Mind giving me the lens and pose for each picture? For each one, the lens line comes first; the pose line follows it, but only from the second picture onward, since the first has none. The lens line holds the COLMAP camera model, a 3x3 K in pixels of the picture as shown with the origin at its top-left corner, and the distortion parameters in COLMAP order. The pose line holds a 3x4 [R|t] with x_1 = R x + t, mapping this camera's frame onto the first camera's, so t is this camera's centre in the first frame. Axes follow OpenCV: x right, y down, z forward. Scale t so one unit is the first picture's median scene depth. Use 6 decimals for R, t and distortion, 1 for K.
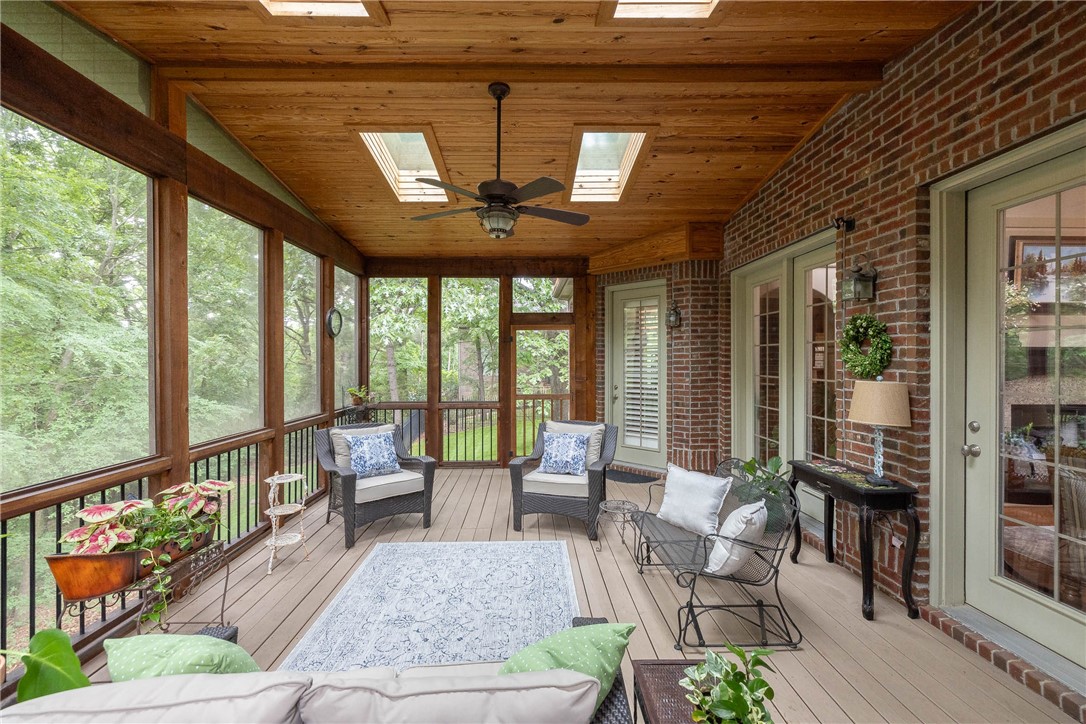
lens RADIAL K [[465.1, 0, 544.5], [0, 465.1, 363.0], [0, 0, 1]] dist [0.002102, 0.001034]
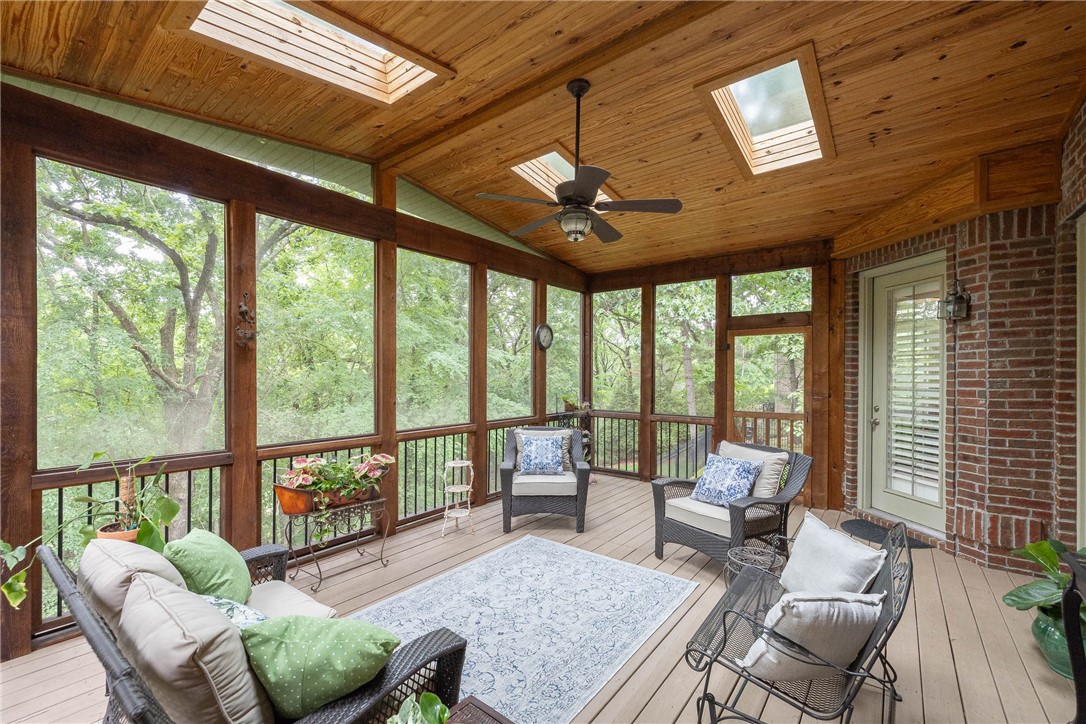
lens RADIAL K [[465.1, 0, 529.3], [0, 465.1, 374.5], [0, 0, 1]] dist [0.002102, 0.001034]
pose [[0.765735, 0.008392, -0.643101, 0.244472], [-0.010872, 0.999941, 0.000102, 0.005467], [0.643064, 0.006914, 0.765781, 0.109196]]
